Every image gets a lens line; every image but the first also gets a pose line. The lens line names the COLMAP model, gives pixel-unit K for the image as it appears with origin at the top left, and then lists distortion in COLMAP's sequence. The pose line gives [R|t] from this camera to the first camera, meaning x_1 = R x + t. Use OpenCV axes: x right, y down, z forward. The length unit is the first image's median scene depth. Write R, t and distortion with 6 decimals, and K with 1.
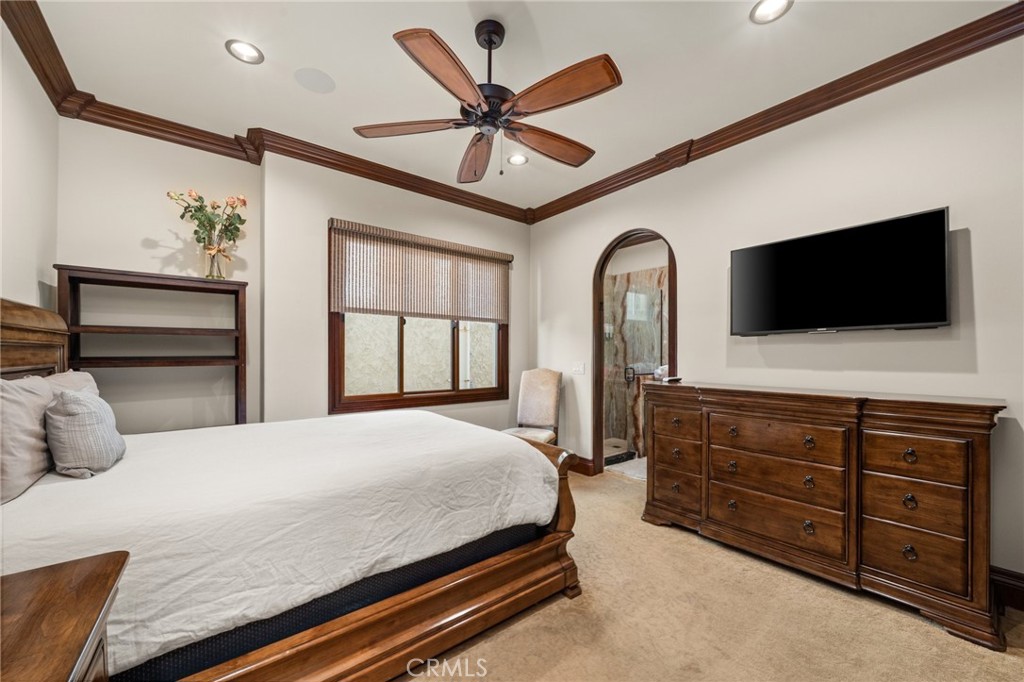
lens RADIAL K [[396.3, 0, 508.7], [0, 396.3, 350.1], [0, 0, 1]] dist [-0.002918, -0.000286]
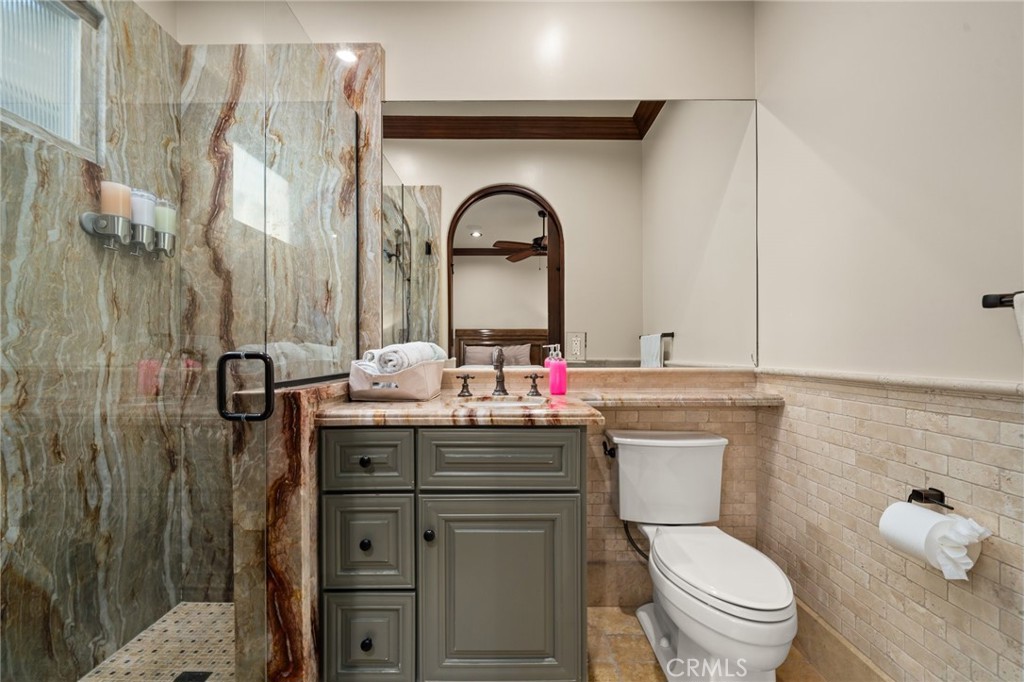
lens RADIAL K [[396.3, 0, 508.5], [0, 396.3, 351.6], [0, 0, 1]] dist [-0.002918, -0.000286]
pose [[0.628071, -0.004484, 0.778143, 0.201276], [0.000448, 0.999985, 0.005400, 0.037487], [-0.778156, -0.003043, 0.628064, 0.667042]]
